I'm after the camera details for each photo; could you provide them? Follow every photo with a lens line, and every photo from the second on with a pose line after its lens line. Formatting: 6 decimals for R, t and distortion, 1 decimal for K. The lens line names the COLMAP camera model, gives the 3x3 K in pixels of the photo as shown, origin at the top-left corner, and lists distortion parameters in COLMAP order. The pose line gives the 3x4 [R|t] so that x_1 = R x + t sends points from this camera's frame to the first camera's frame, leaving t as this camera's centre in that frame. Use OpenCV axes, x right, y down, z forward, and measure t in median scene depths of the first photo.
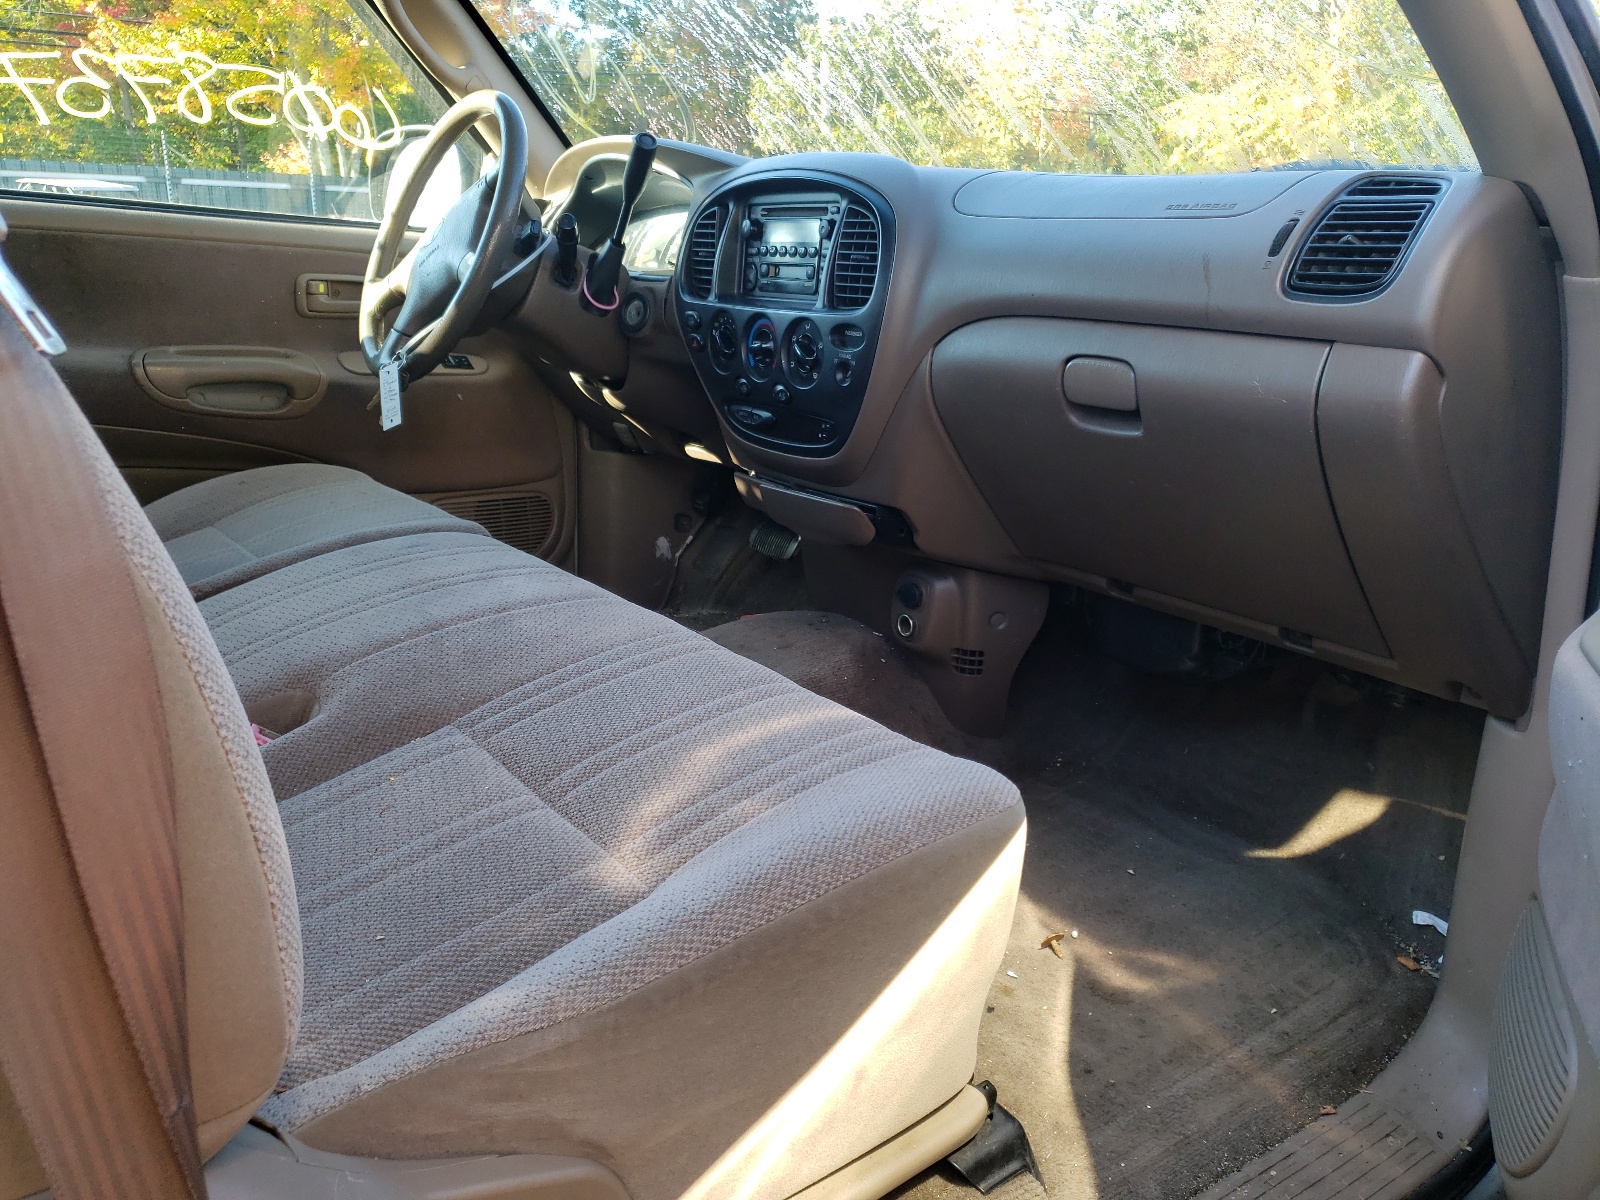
lens RADIAL K [[1338.3, 0, 800.0], [0, 1338.3, 600.0], [0, 0, 1]] dist [0.009593, 0.017836]
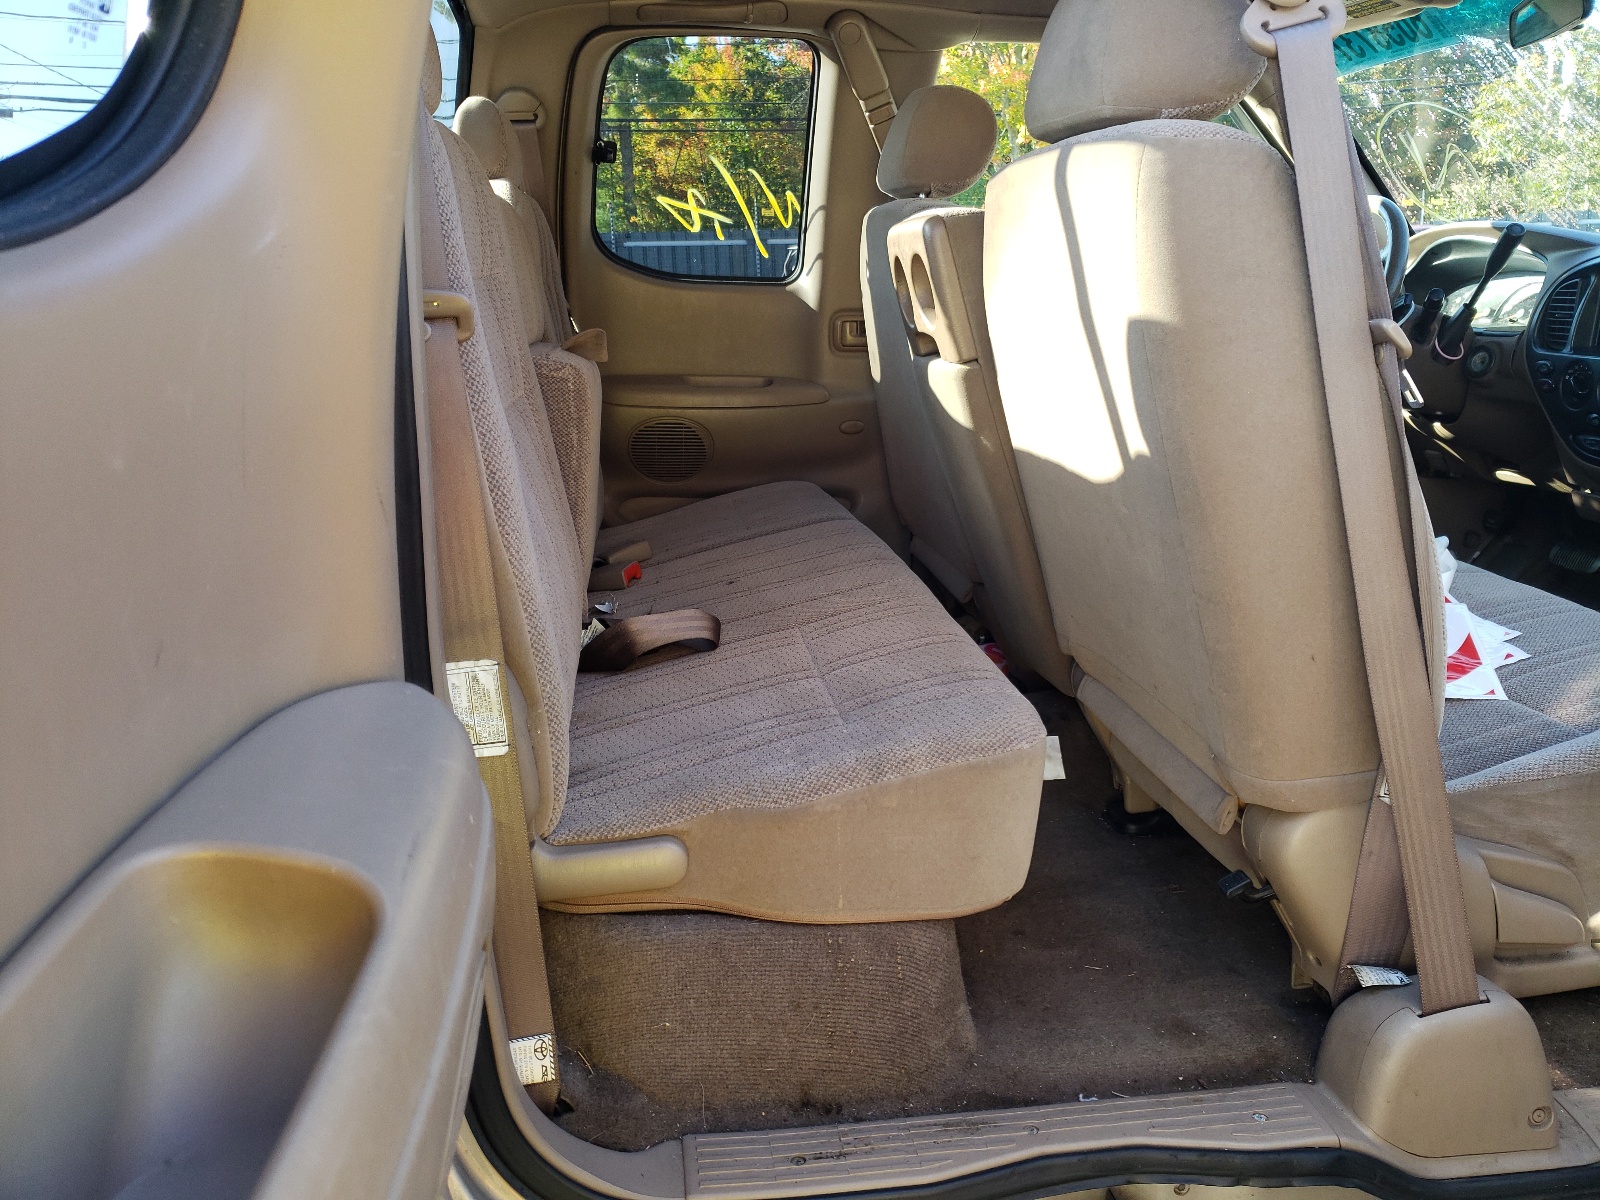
lens RADIAL K [[1338.3, 0, 800.0], [0, 1338.3, 600.0], [0, 0, 1]] dist [0.009593, 0.017836]
pose [[0.890429, 0.067770, -0.450049, -0.115507], [-0.079741, 0.996786, -0.007671, 0.071811], [0.448083, 0.042718, 0.892971, -0.420624]]
